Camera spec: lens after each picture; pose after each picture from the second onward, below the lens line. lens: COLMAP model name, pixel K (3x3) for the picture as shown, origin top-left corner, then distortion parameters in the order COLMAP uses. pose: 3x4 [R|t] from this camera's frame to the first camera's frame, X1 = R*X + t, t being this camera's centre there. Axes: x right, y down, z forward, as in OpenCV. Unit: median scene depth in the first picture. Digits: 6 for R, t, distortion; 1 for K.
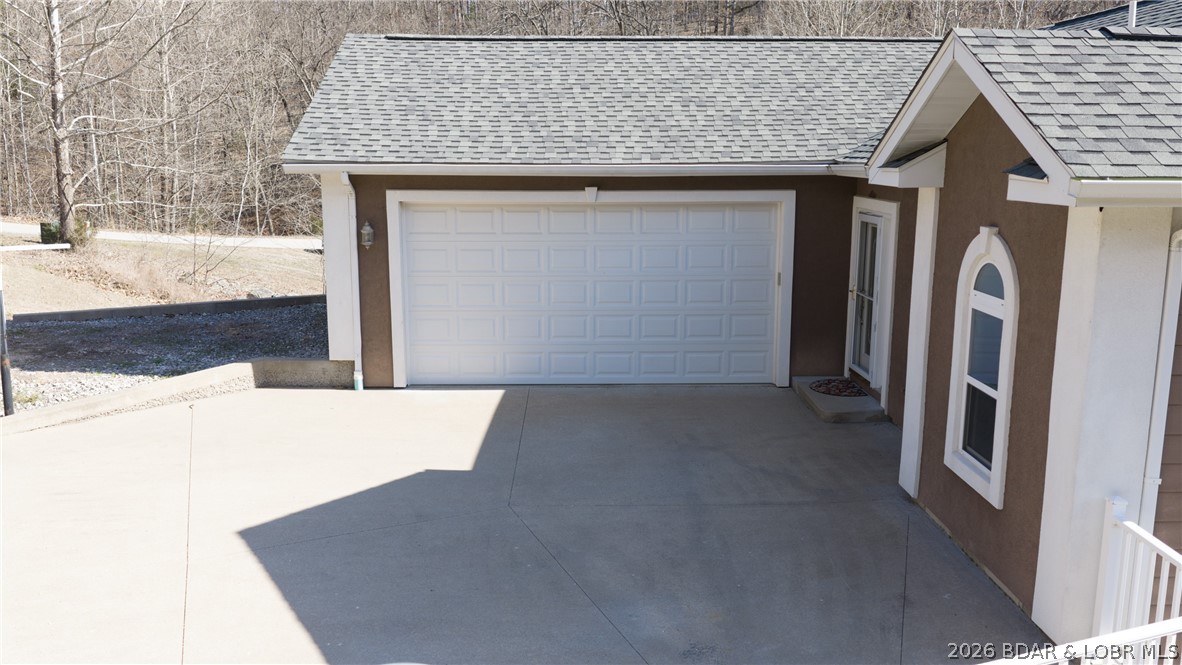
lens RADIAL K [[977.7, 0, 591.0], [0, 977.7, 332.5], [0, 0, 1]] dist [0.030023, -0.067854]
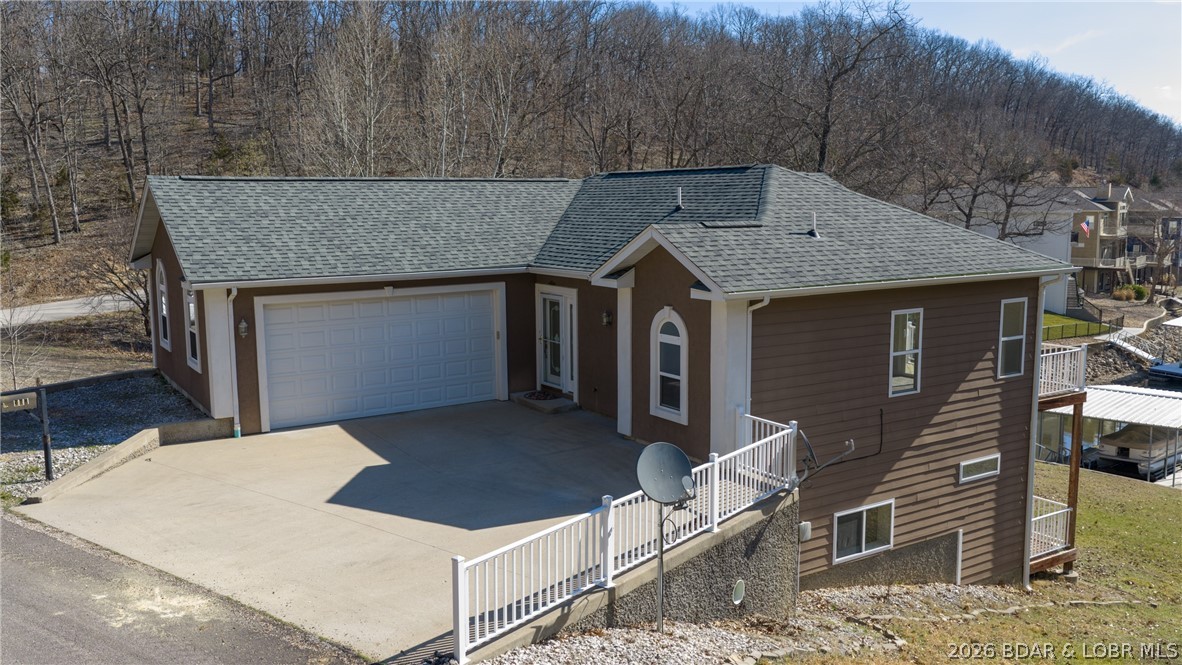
lens RADIAL K [[977.7, 0, 591.0], [0, 977.7, 332.5], [0, 0, 1]] dist [0.030023, -0.067854]
pose [[0.851219, -0.080302, 0.518630, -0.538823], [0.105149, 0.994282, -0.018631, -0.012203], [-0.514169, 0.070392, 0.854796, -0.498181]]
